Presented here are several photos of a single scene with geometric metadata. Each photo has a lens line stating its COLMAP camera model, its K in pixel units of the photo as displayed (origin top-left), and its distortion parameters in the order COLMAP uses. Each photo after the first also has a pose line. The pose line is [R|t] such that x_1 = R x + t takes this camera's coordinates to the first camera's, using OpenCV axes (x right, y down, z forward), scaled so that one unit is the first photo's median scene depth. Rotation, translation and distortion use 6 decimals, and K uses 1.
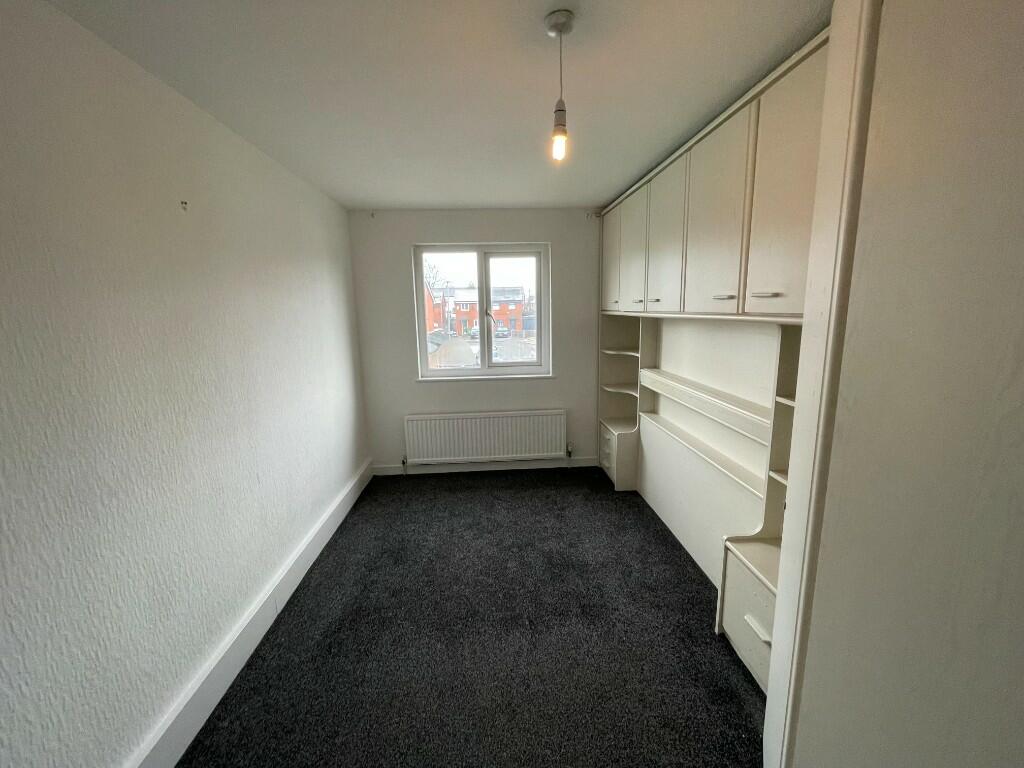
lens RADIAL K [[411.4, 0, 510.0], [0, 411.4, 381.9], [0, 0, 1]] dist [-0.001830, -0.001200]
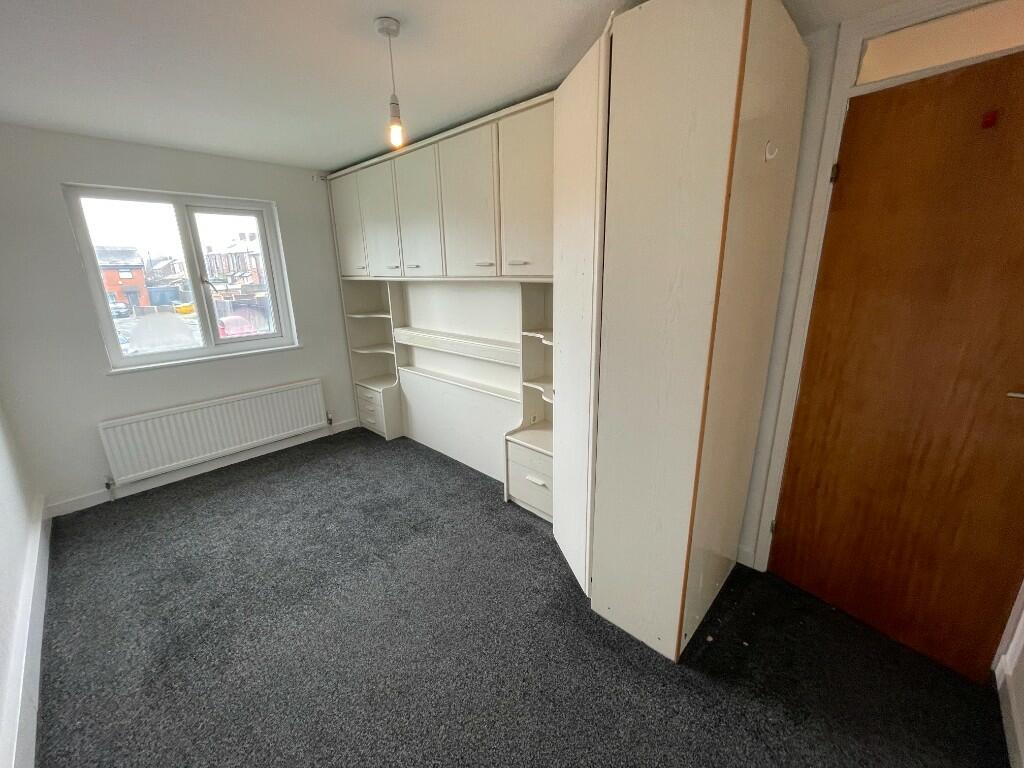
lens RADIAL K [[411.4, 0, 507.2], [0, 411.4, 384.4], [0, 0, 1]] dist [-0.001830, -0.001200]
pose [[0.734234, -0.180253, 0.654530, -0.219723], [0.124998, 0.983519, 0.130635, 0.010227], [-0.667290, -0.014101, 0.744664, -0.046320]]
